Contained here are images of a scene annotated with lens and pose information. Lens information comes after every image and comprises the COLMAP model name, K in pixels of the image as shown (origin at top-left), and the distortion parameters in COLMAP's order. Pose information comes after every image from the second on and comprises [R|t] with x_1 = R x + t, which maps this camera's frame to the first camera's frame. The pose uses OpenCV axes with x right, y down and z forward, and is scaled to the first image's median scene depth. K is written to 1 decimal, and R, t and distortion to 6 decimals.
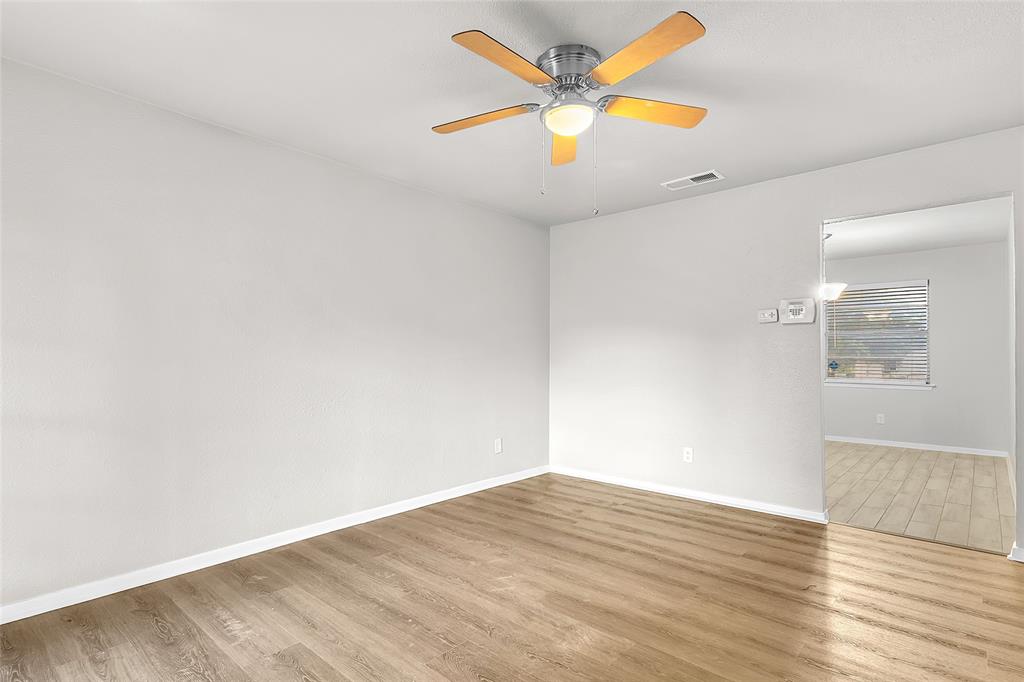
lens RADIAL K [[497.5, 0, 506.4], [0, 497.5, 350.3], [0, 0, 1]] dist [0.017946, -0.002155]
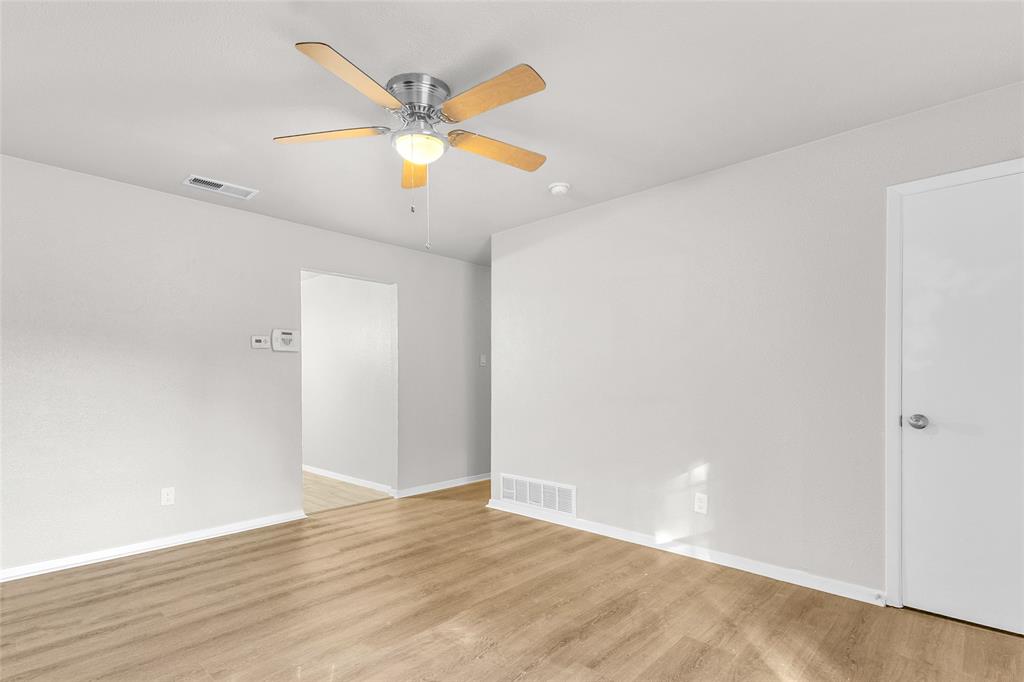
lens RADIAL K [[487.1, 0, 498.9], [0, 487.1, 377.8], [0, 0, 1]] dist [0.021811, -0.005817]
pose [[0.017177, 0.013502, 0.999761, -0.524920], [-0.019384, 0.999725, -0.013169, 0.011722], [-0.999665, -0.019153, 0.017434, 0.493330]]
